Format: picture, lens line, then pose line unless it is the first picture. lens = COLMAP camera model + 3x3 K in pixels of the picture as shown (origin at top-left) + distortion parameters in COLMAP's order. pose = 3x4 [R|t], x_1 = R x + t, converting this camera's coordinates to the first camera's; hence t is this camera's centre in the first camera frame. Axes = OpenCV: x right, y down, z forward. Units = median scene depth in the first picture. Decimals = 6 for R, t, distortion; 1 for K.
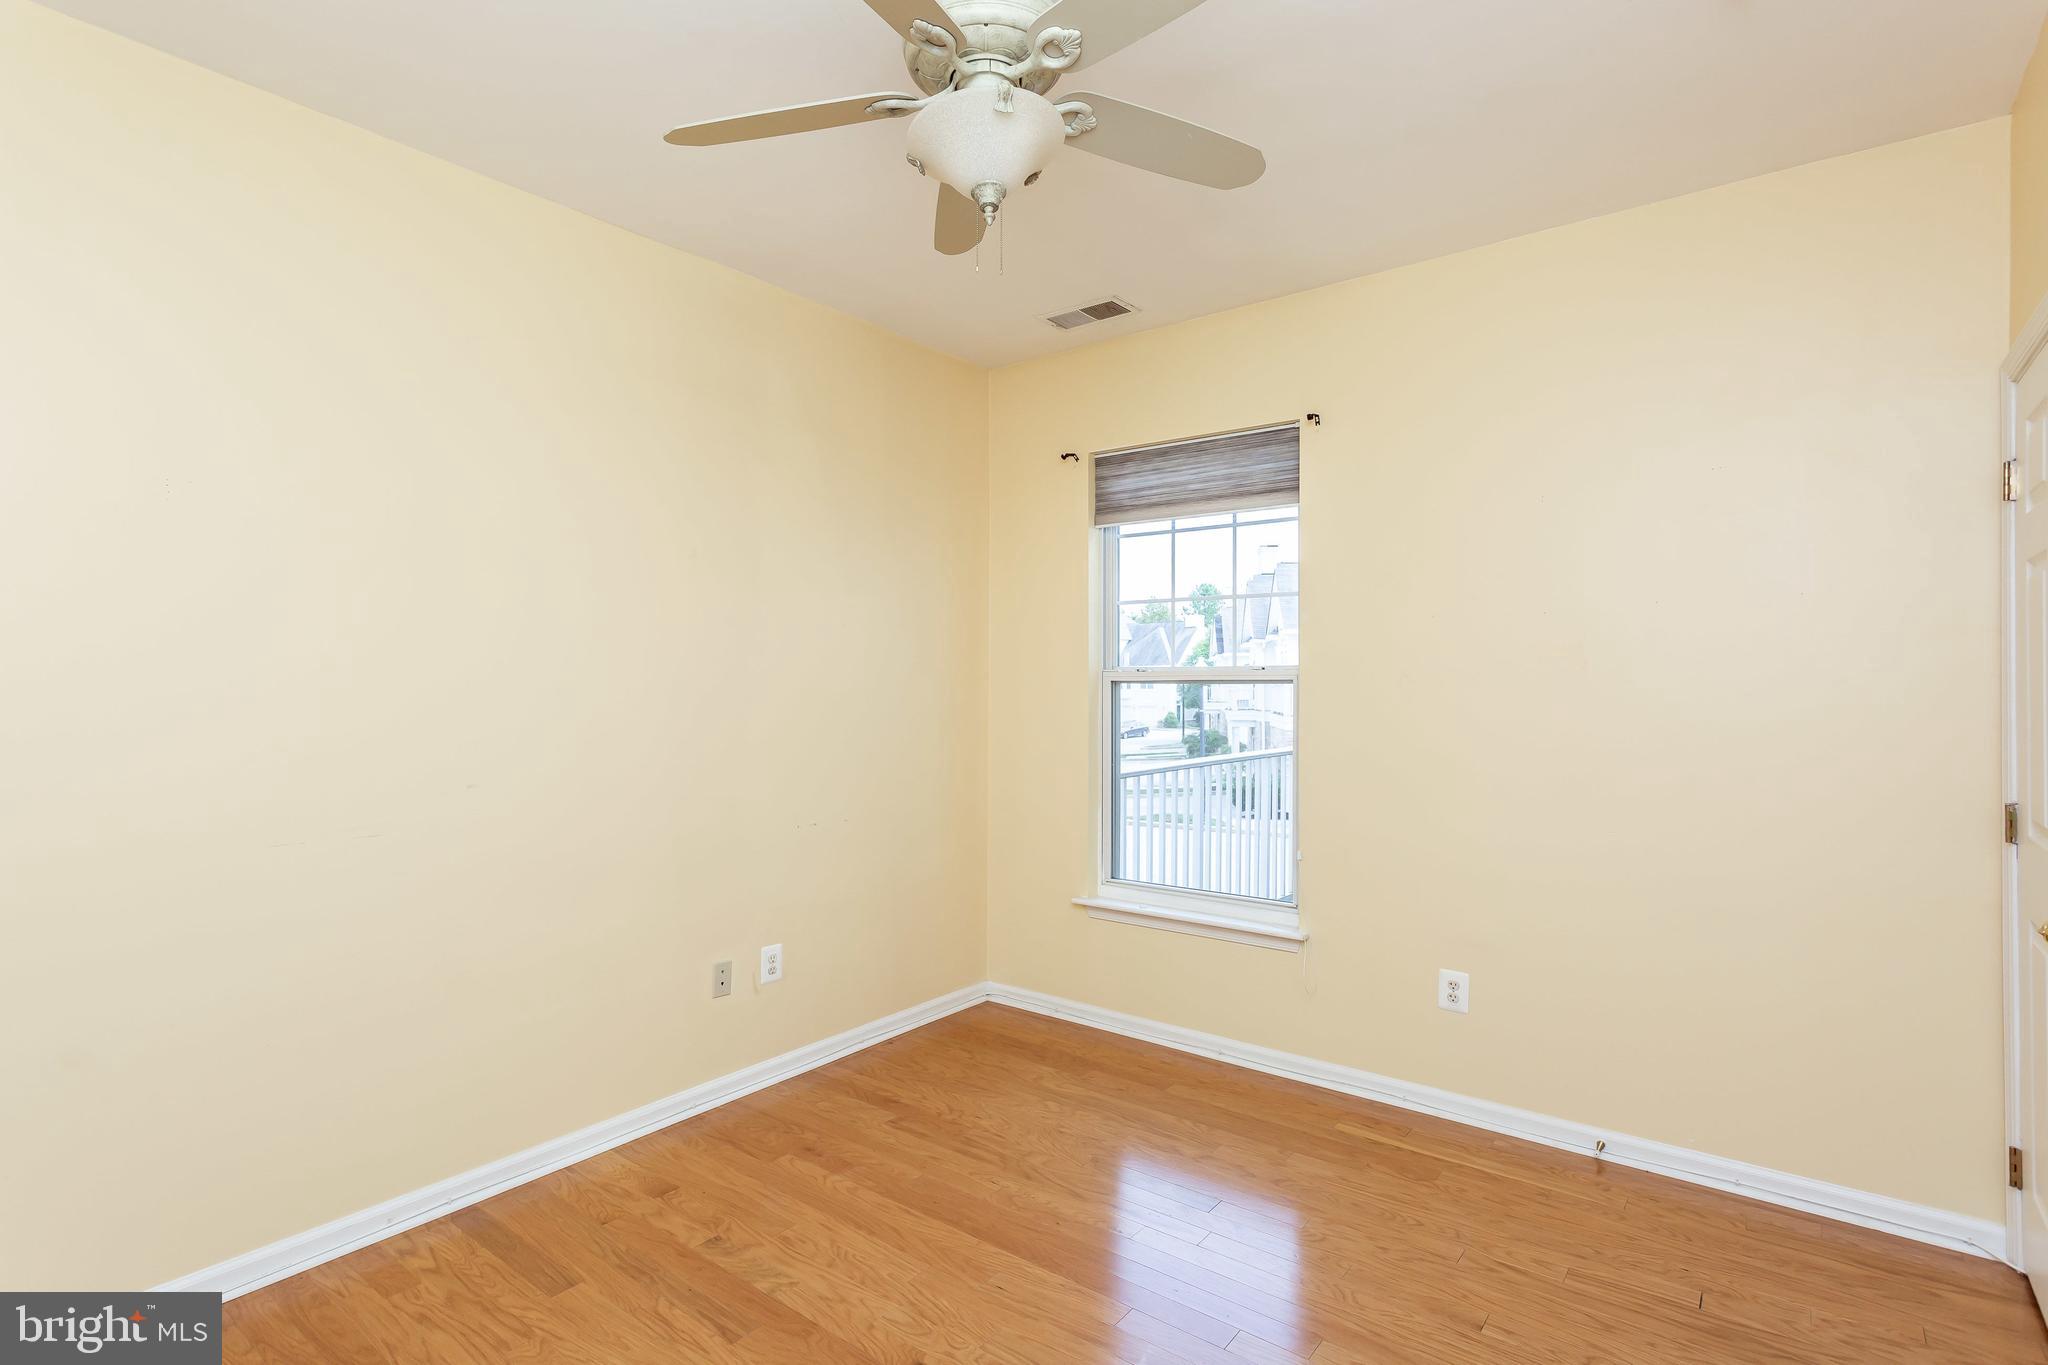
lens RADIAL K [[1012.5, 0, 988.4], [0, 1012.5, 680.5], [0, 0, 1]] dist [0.002440, 0.000518]
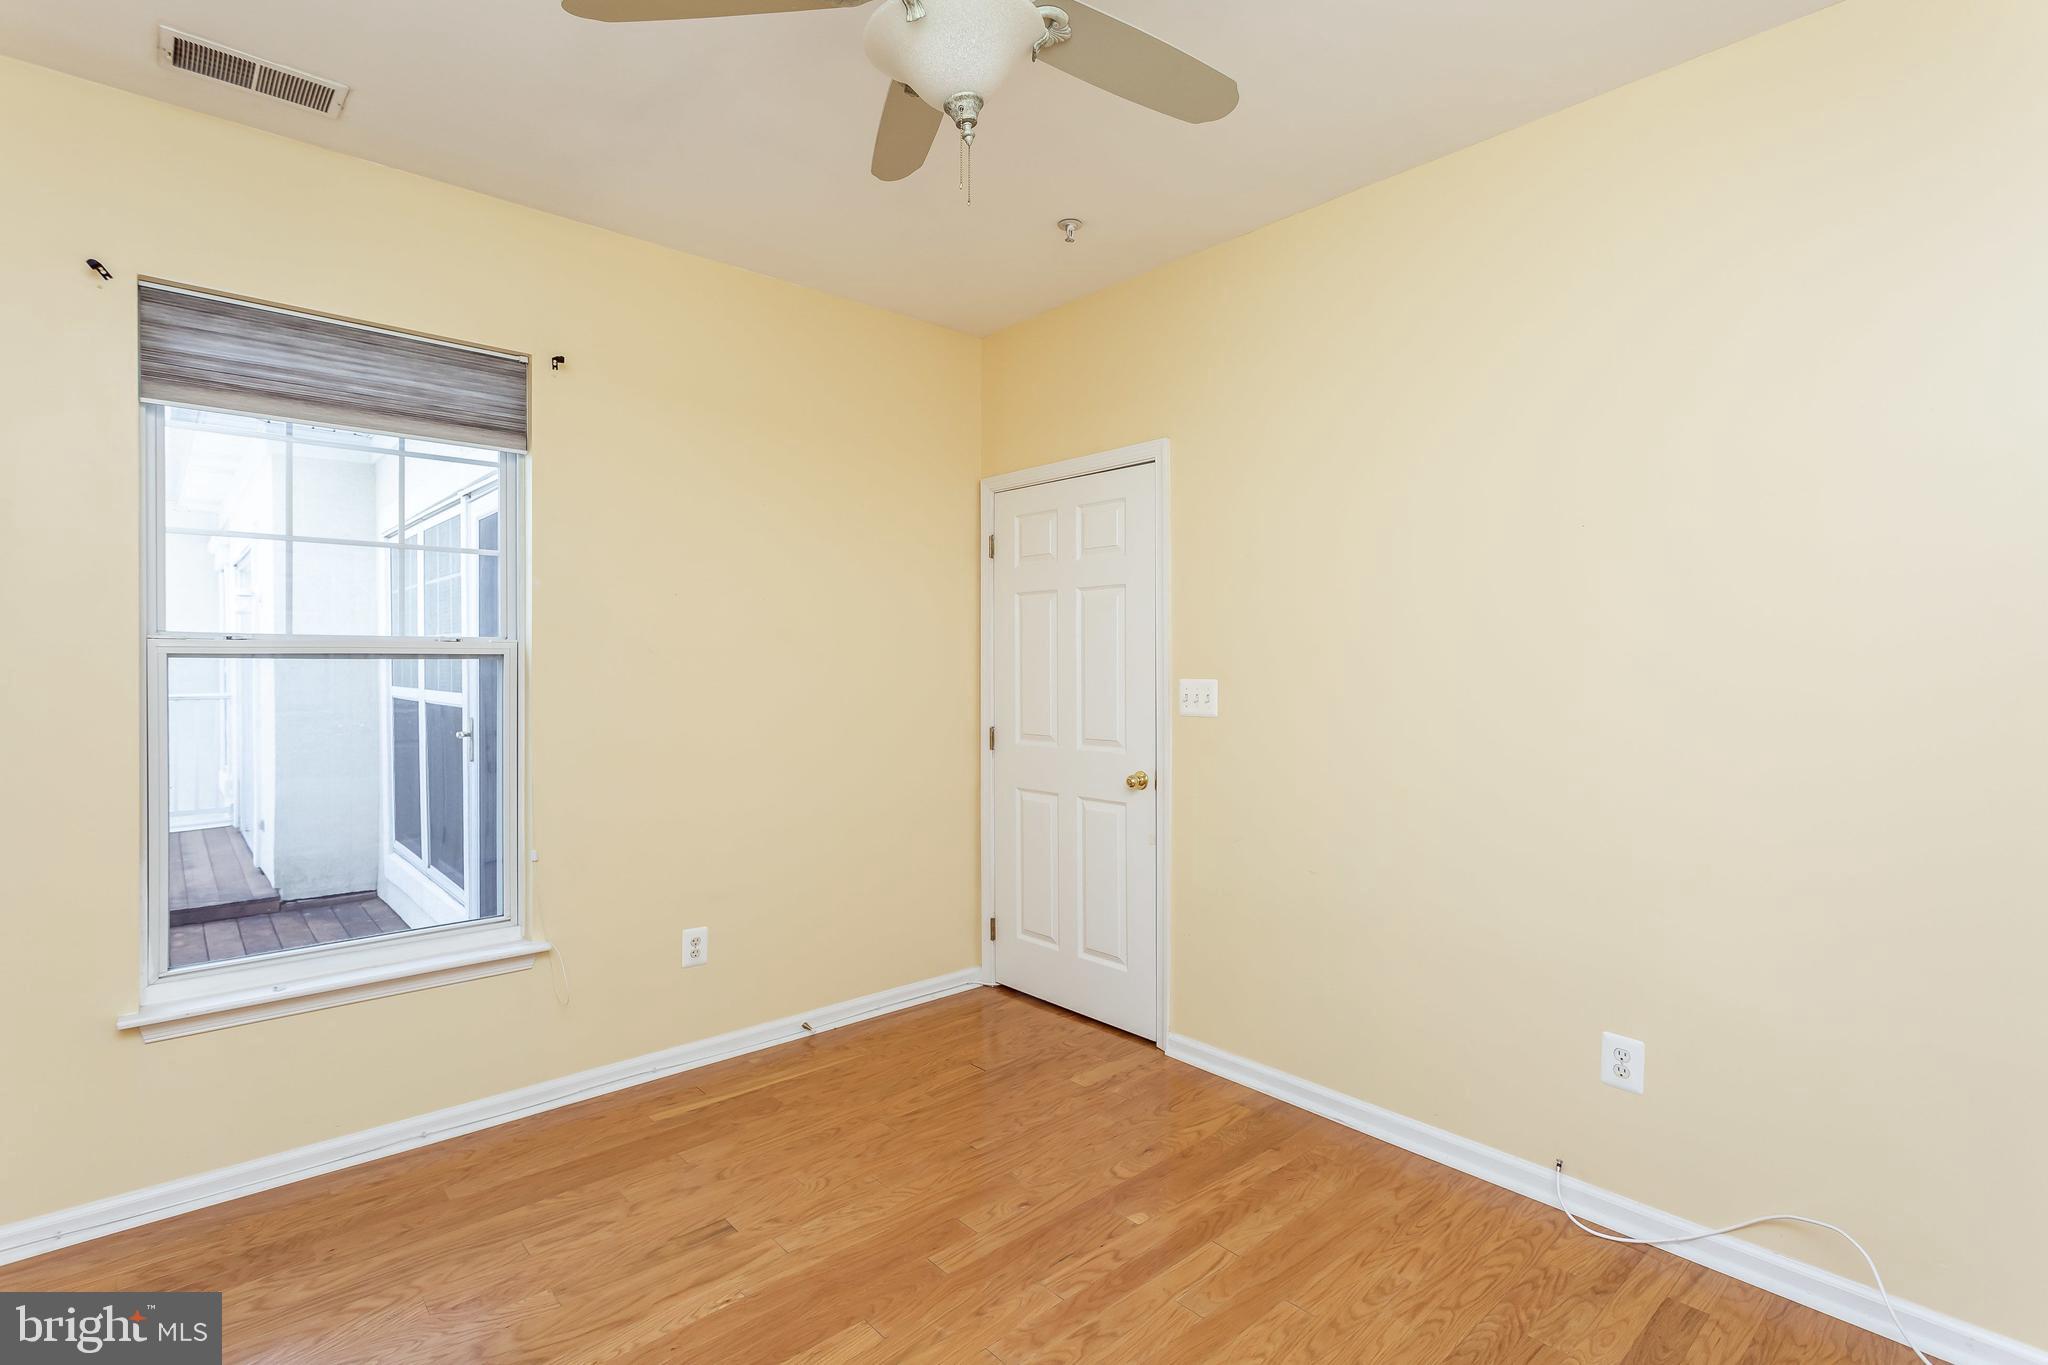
lens RADIAL K [[973.5, 0, 1061.8], [0, 973.5, 662.8], [0, 0, 1]] dist [0.001195, 0.000717]
pose [[0.138260, -0.003458, 0.990390, -0.537597], [-0.006451, 0.999970, 0.004392, -0.000640], [-0.990375, -0.006996, 0.138233, 0.507446]]
